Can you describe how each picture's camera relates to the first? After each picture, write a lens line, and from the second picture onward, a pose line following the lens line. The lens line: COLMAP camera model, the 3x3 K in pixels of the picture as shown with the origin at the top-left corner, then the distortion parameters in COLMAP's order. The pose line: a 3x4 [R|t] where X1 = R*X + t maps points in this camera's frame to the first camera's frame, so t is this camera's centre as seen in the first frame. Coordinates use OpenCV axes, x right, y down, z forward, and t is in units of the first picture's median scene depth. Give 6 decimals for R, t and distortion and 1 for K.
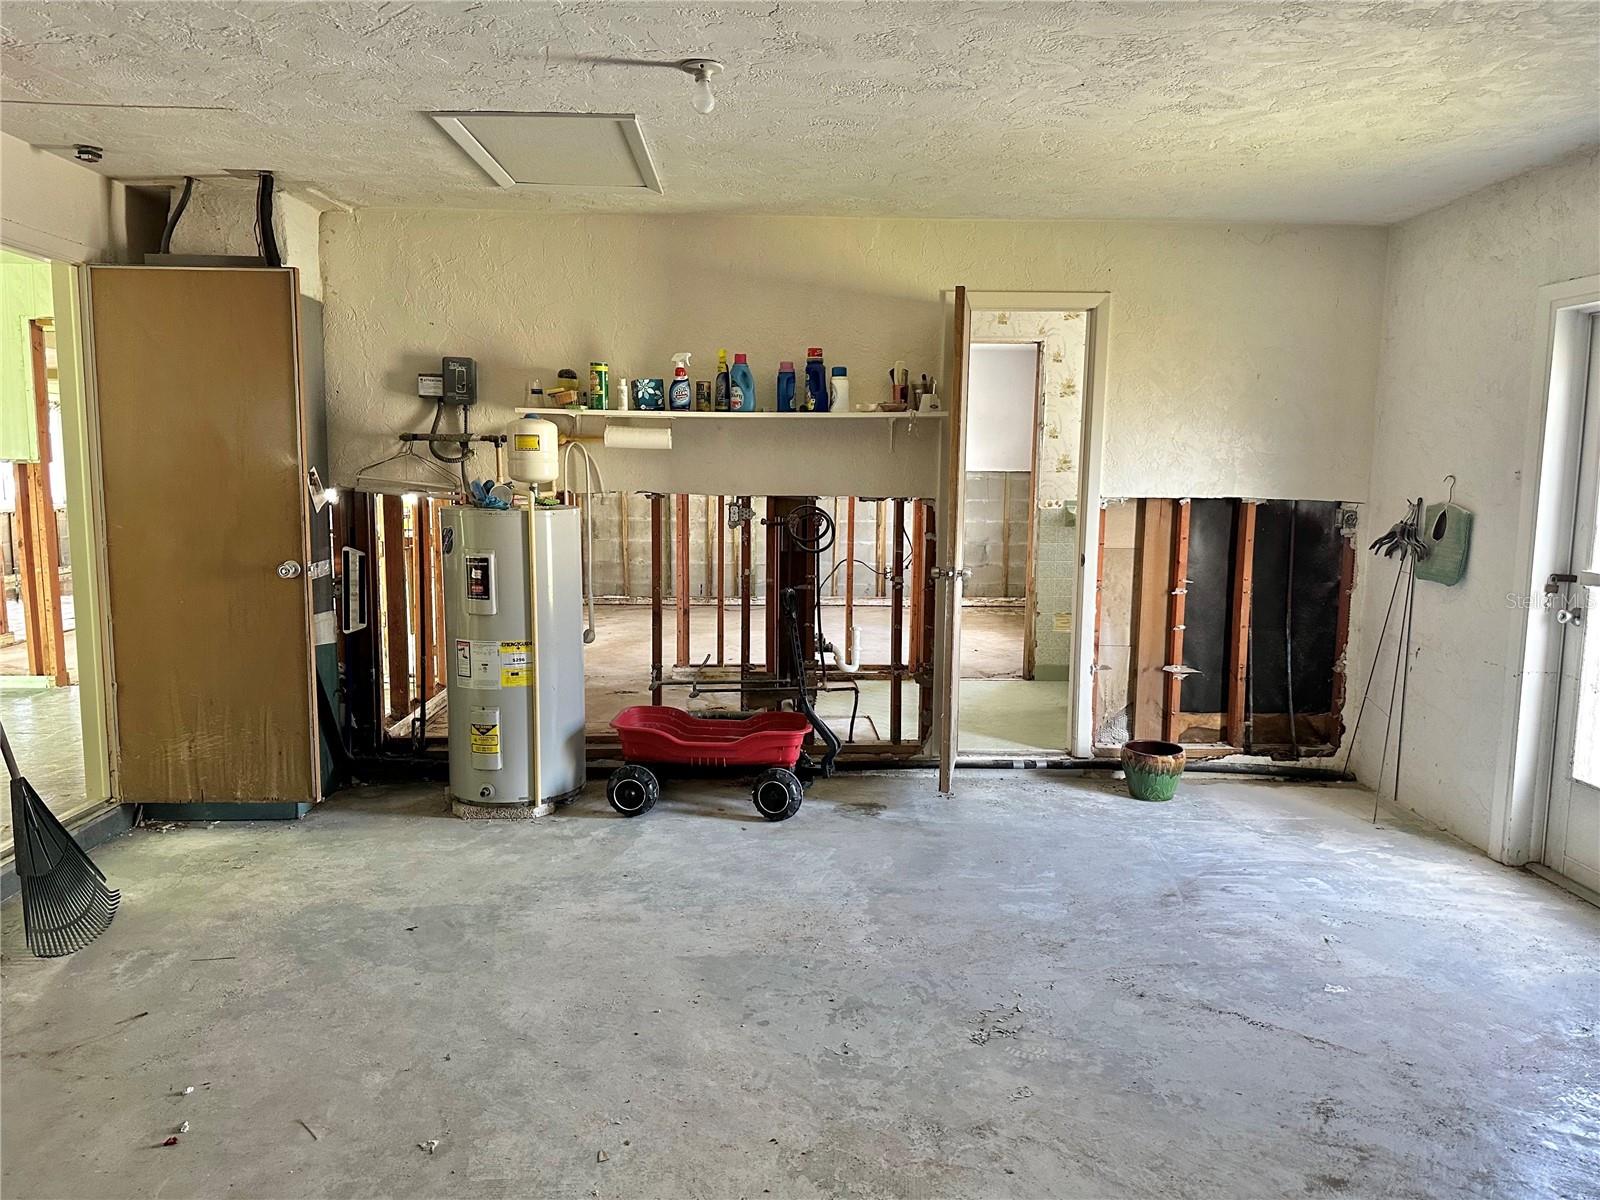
lens RADIAL K [[1127.7, 0, 800.0], [0, 1127.7, 600.0], [0, 0, 1]] dist [0.090905, -0.121845]
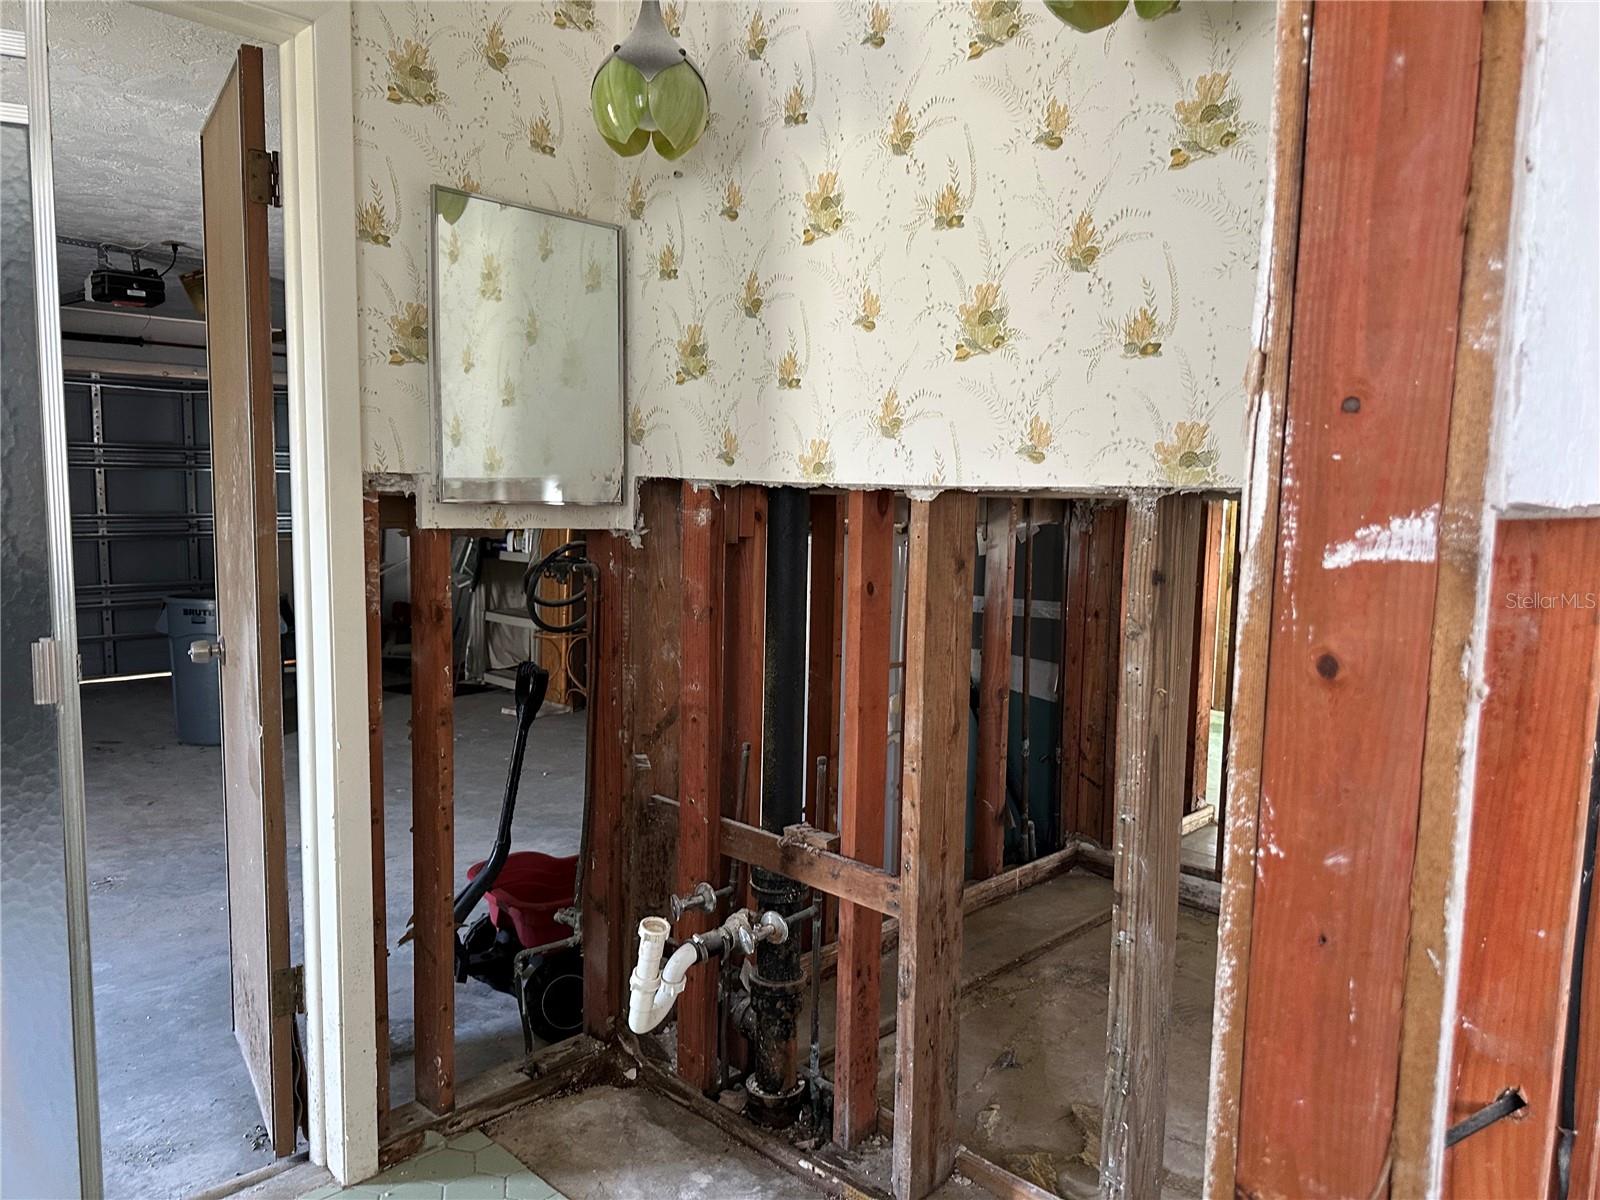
lens RADIAL K [[1142.4, 0, 806.1], [0, 1142.4, 608.6], [0, 0, 1]] dist [0.003246, 0.000213]
pose [[-0.716407, 0.051064, -0.695812, 0.430826], [-0.109893, 0.976610, 0.184816, -0.238997], [0.688974, 0.208868, -0.694038, 2.117874]]
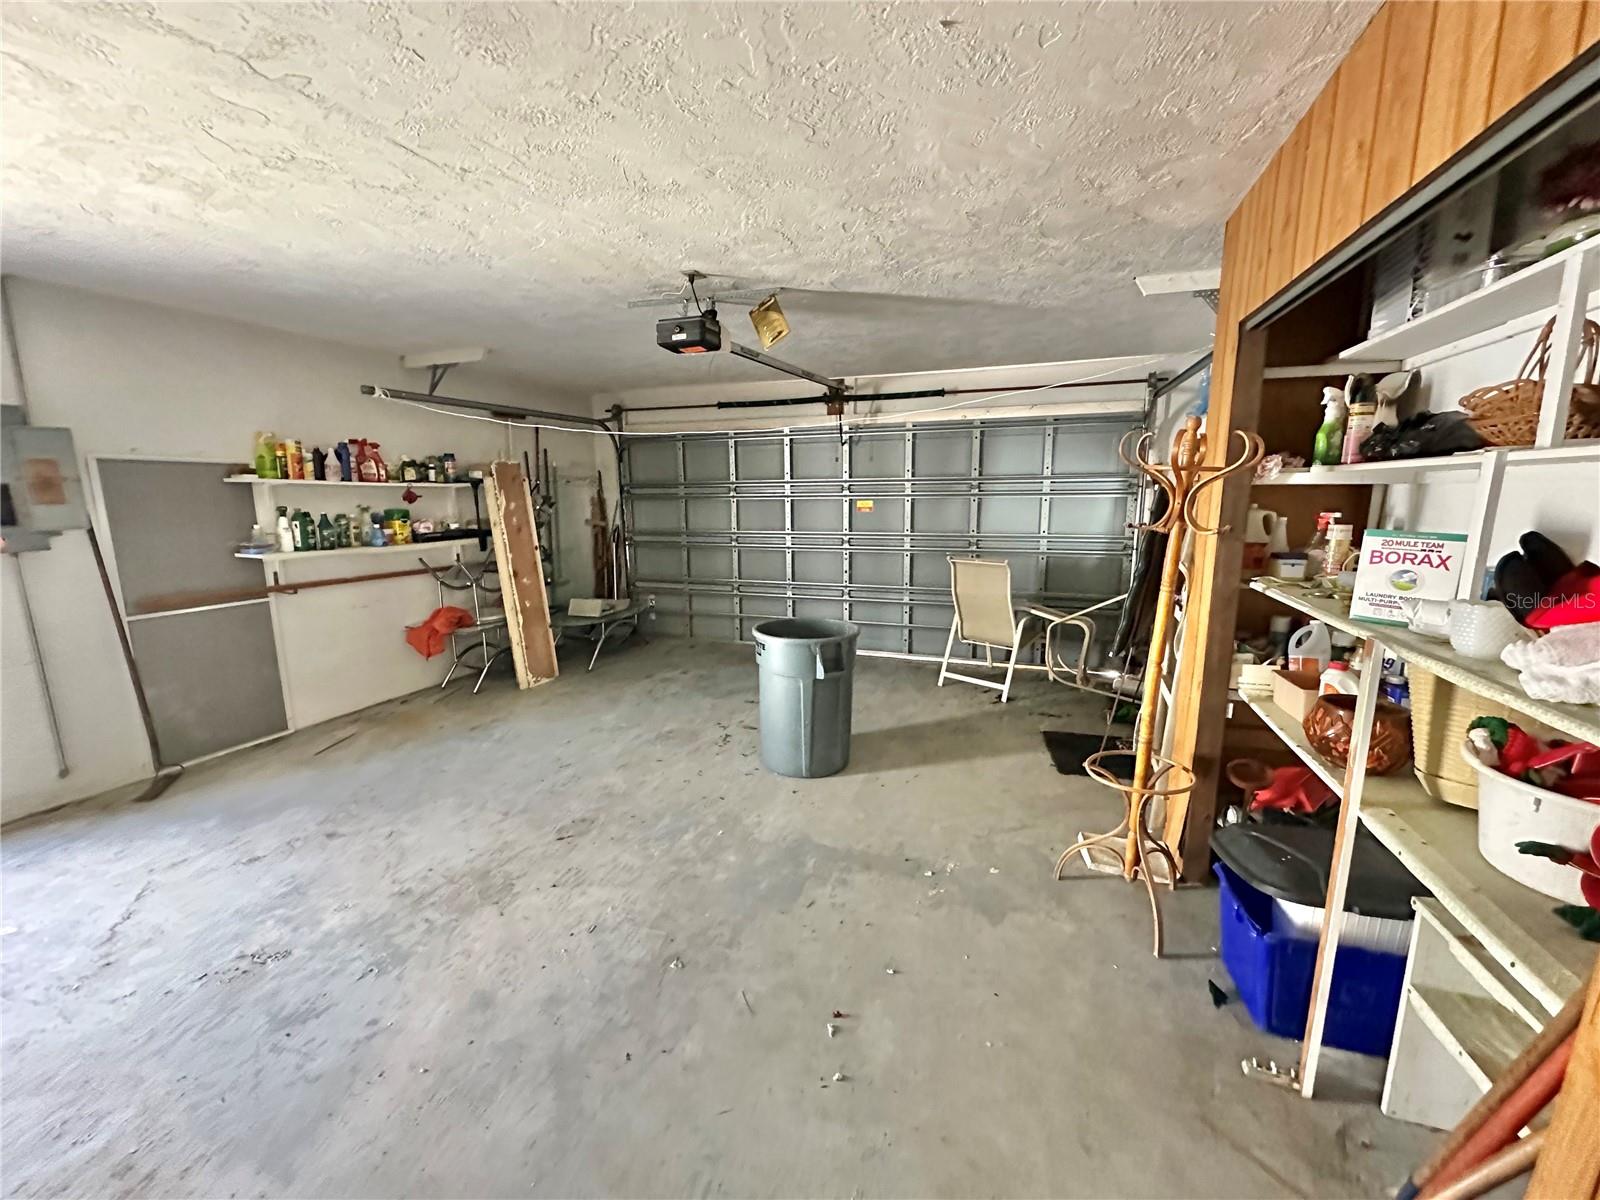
lens RADIAL K [[640.2, 0, 800.0], [0, 640.2, 600.0], [0, 0, 1]] dist [0.000099, 0.000028]
pose [[-0.929181, -0.067349, 0.363438, -0.546912], [0.042160, 0.957531, 0.285231, -0.165066], [-0.367213, 0.280354, -0.886880, 1.132701]]
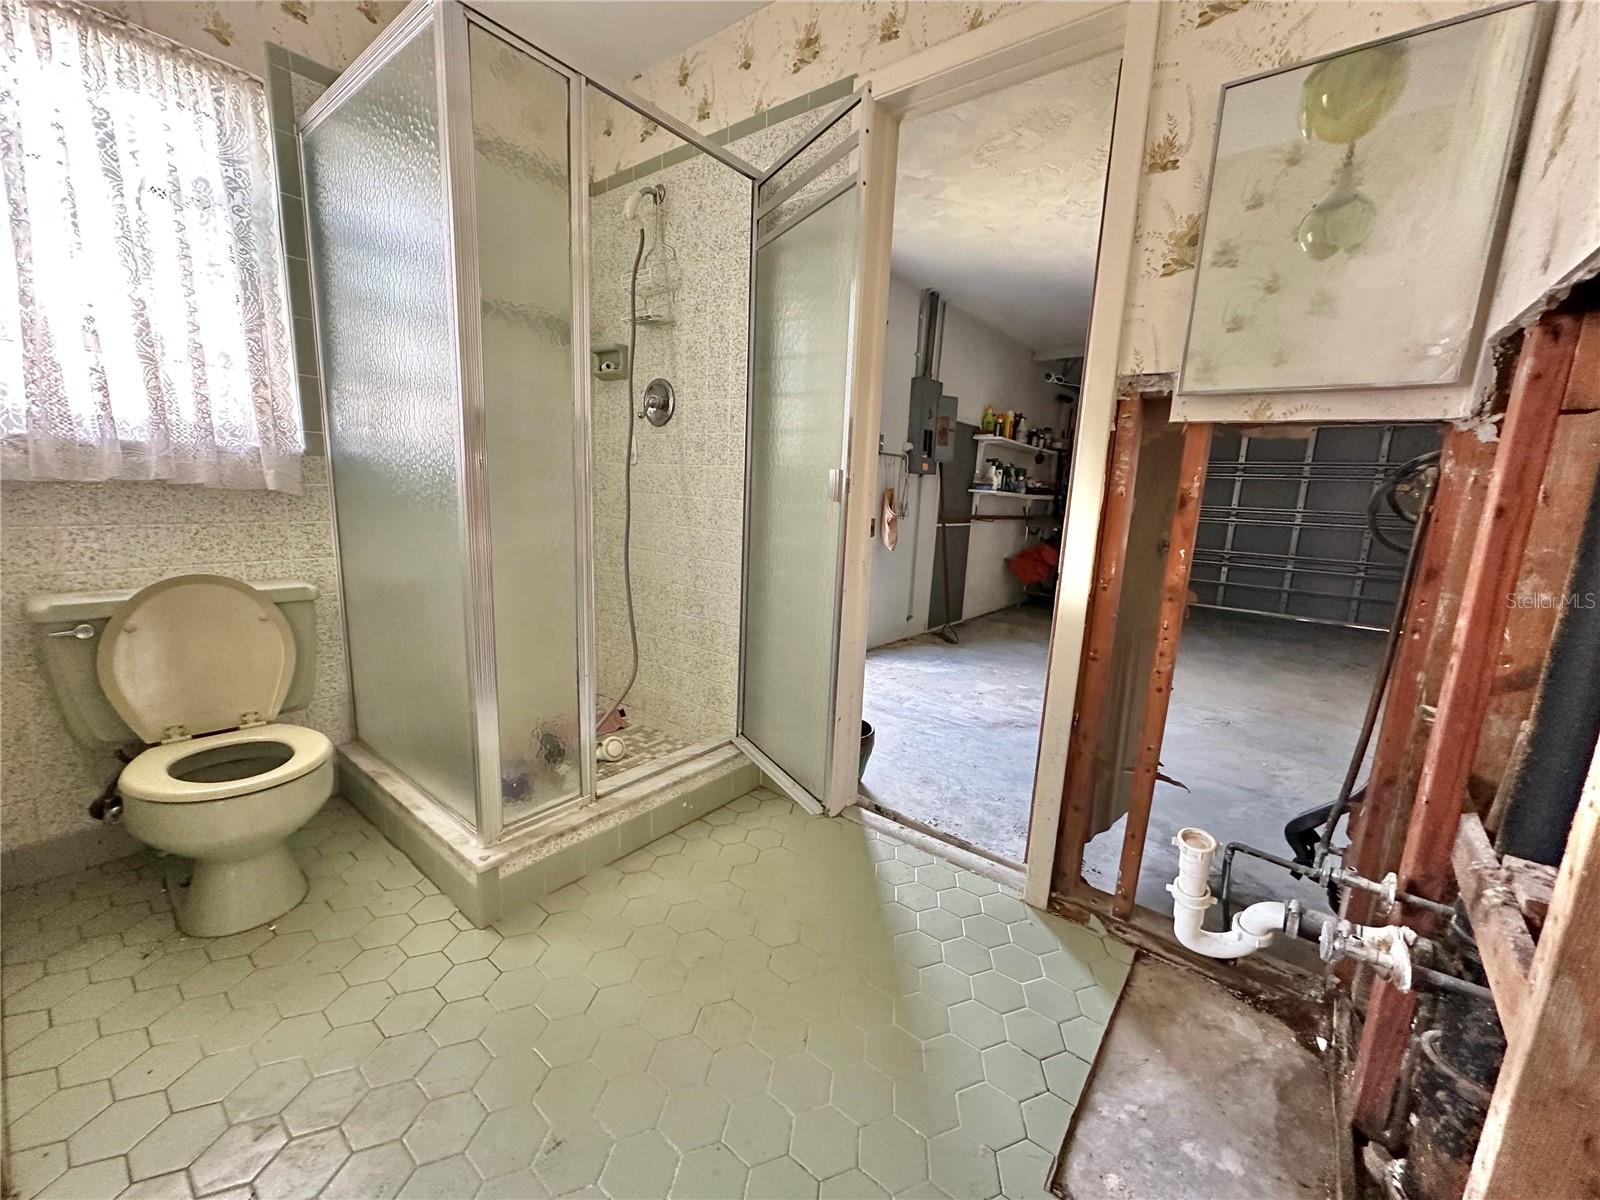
lens RADIAL K [[638.8, 0, 797.3], [0, 638.8, 599.0], [0, 0, 1]] dist [-0.000866, -0.000075]
pose [[-0.759910, -0.161610, 0.629618, 0.056672], [0.024660, 0.960736, 0.276364, -0.154011], [-0.649560, 0.225539, -0.726088, 1.999041]]
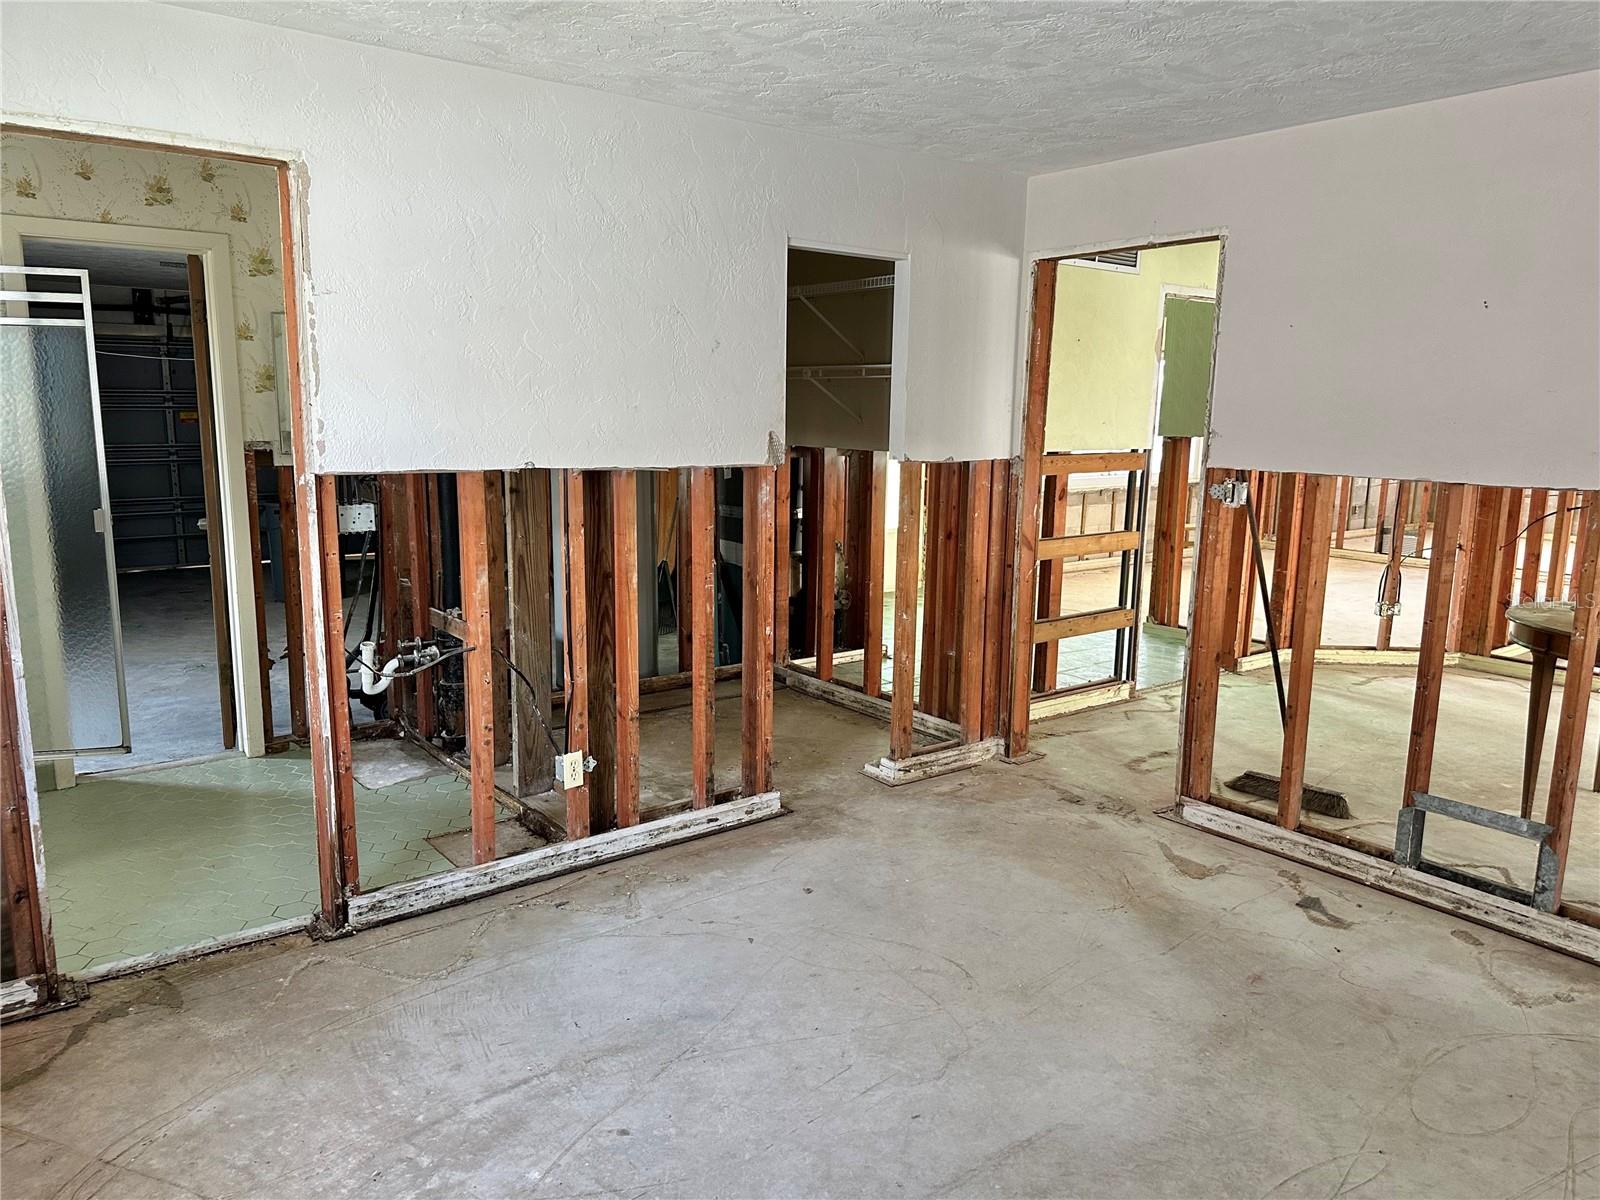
lens RADIAL K [[1127.7, 0, 800.0], [0, 1127.7, 600.0], [0, 0, 1]] dist [0.090905, -0.121845]
pose [[-0.813390, 0.076489, -0.576668, 0.439213], [-0.094661, 0.960701, 0.260946, -0.406886], [0.573965, 0.266839, -0.774184, 3.000000]]
